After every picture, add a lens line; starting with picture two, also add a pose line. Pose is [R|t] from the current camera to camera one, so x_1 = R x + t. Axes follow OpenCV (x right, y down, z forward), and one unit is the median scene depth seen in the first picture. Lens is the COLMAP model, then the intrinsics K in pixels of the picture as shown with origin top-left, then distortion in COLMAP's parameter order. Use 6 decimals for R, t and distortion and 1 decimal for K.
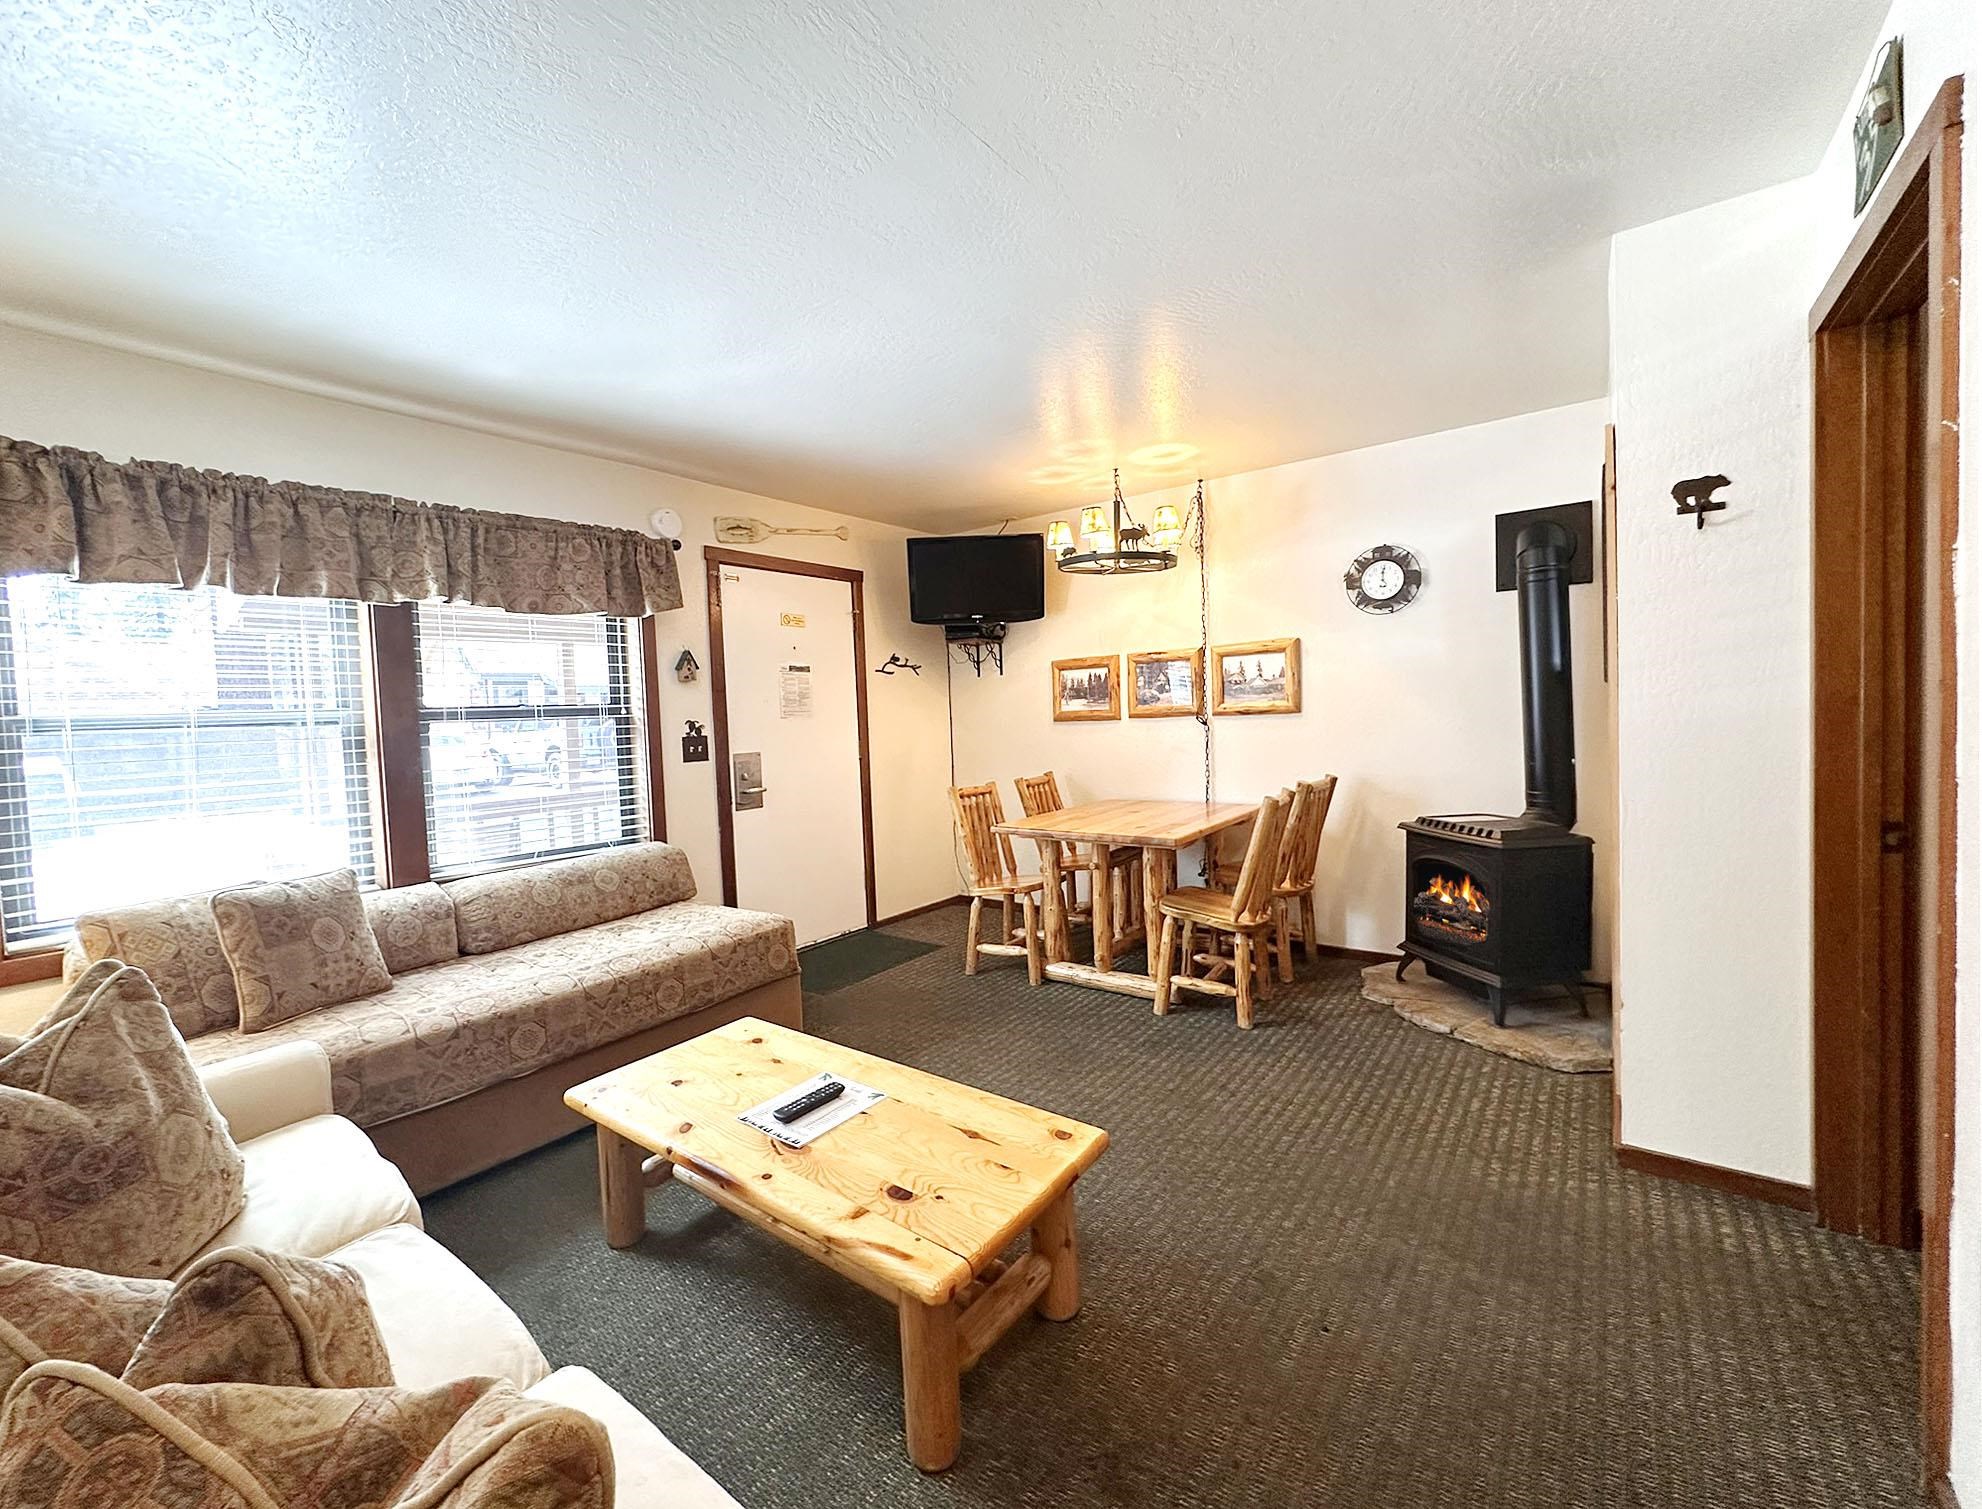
lens RADIAL K [[814.7, 0, 976.1], [0, 814.7, 737.3], [0, 0, 1]] dist [0.001157, 0.000163]
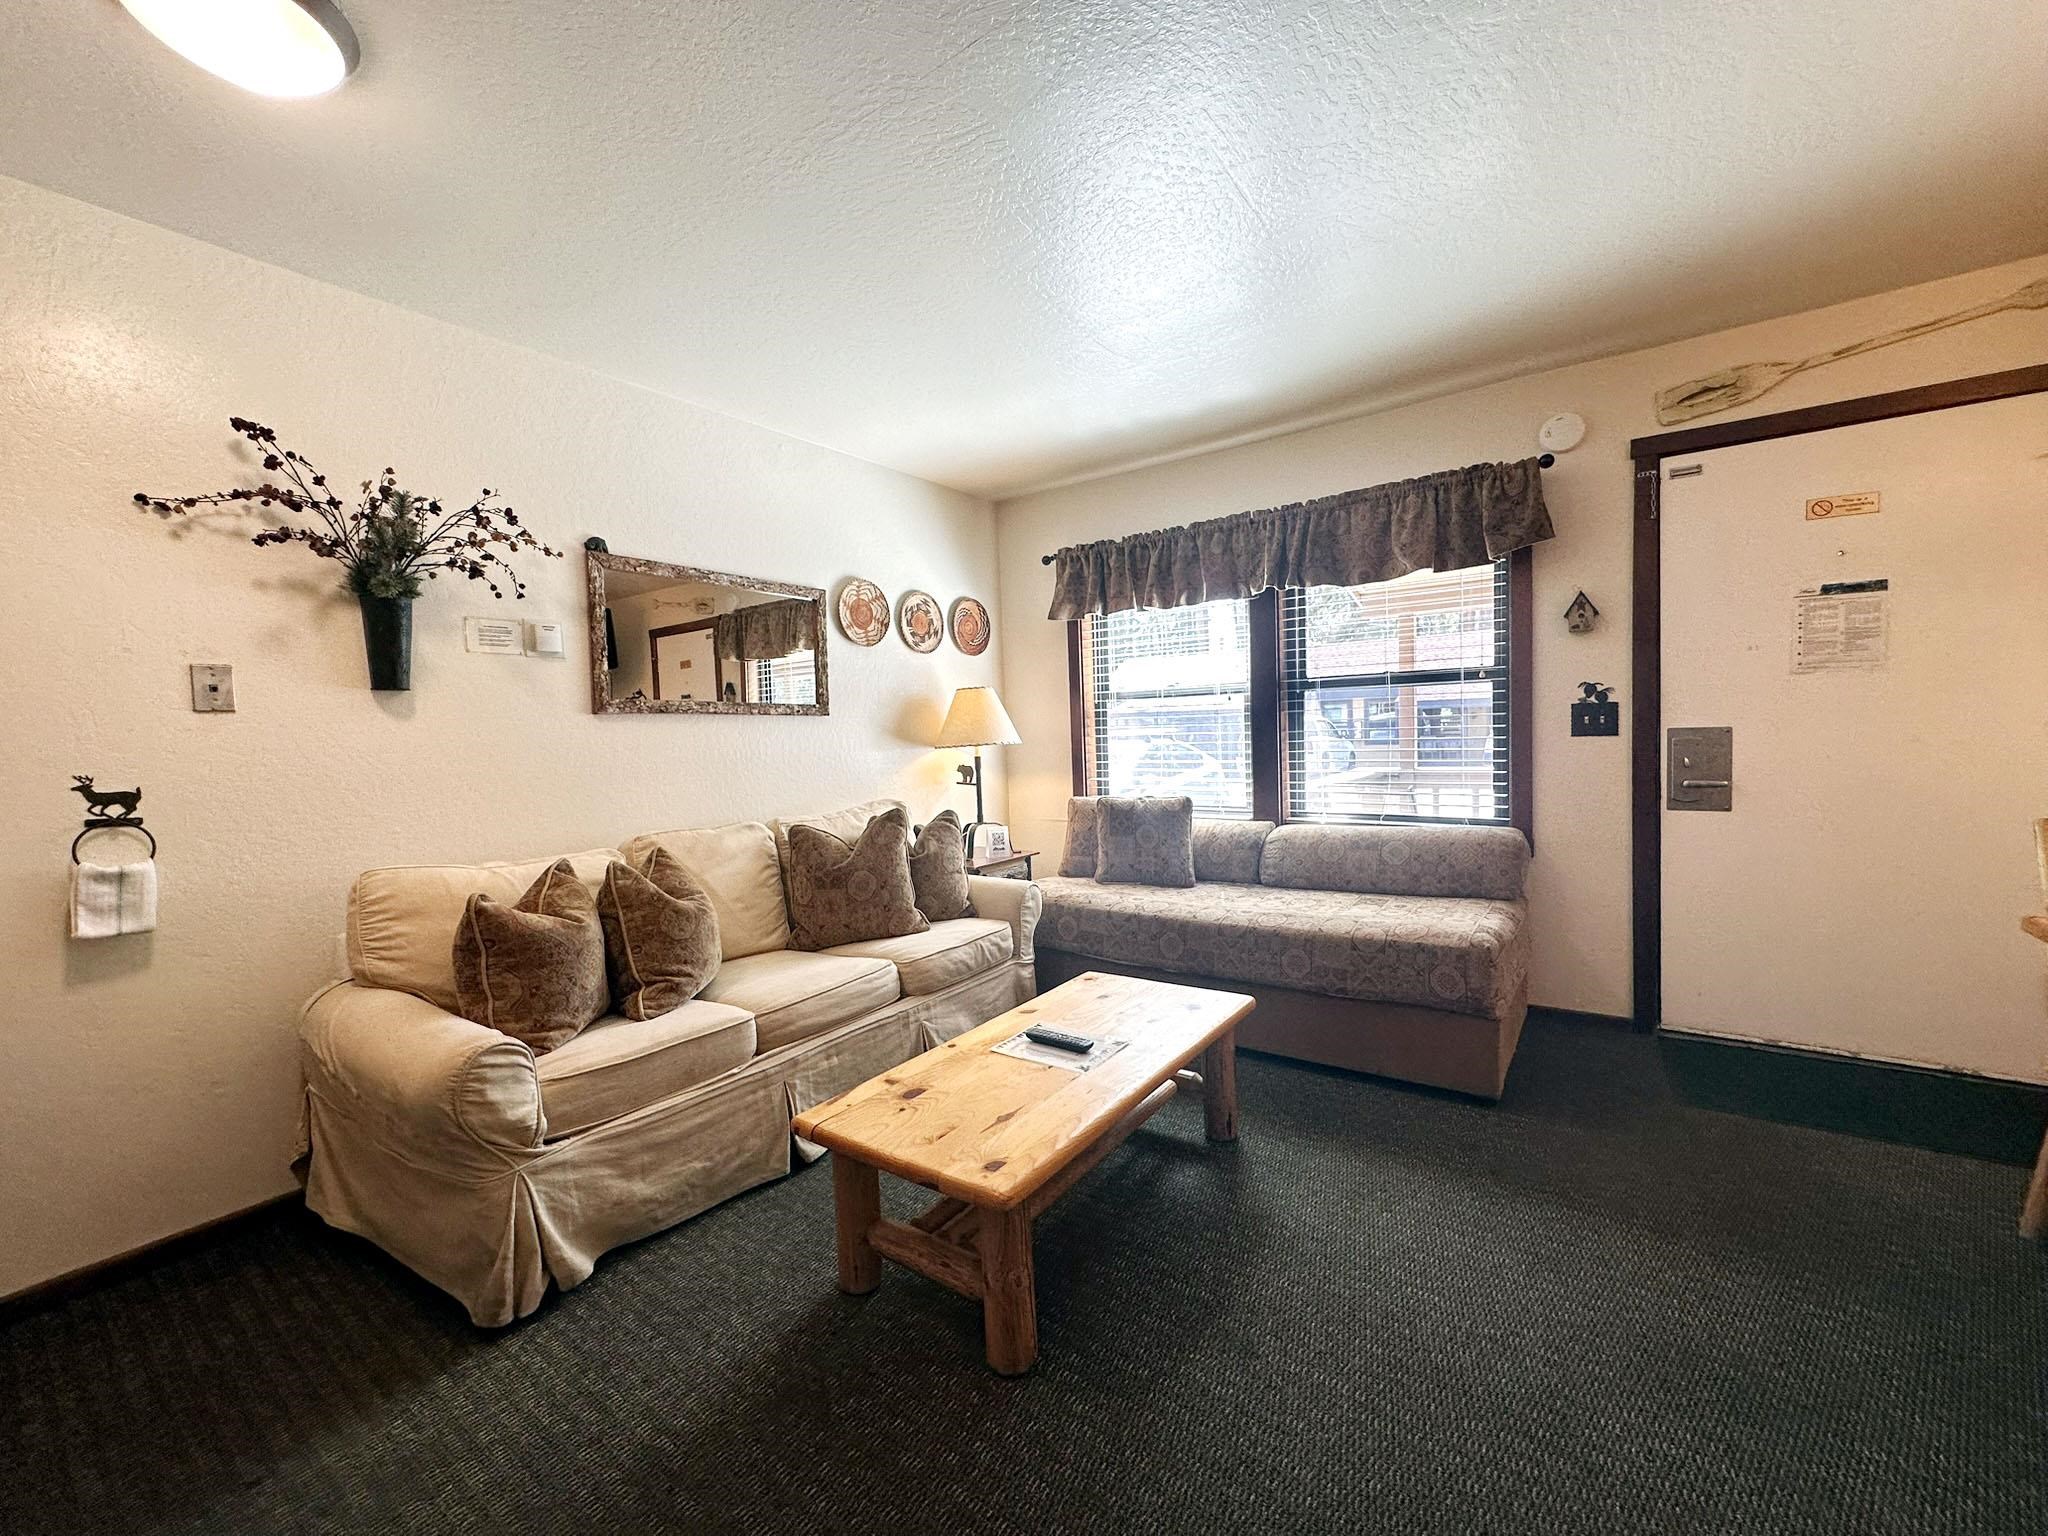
lens RADIAL K [[829.7, 0, 1024.0], [0, 829.7, 768.0], [0, 0, 1]] dist [0.001941, 0.000140]
pose [[0.033311, 0.086191, -0.995722, 0.609312], [0.002260, 0.996265, 0.086314, -0.012770], [0.999442, -0.005125, 0.032992, 0.630716]]
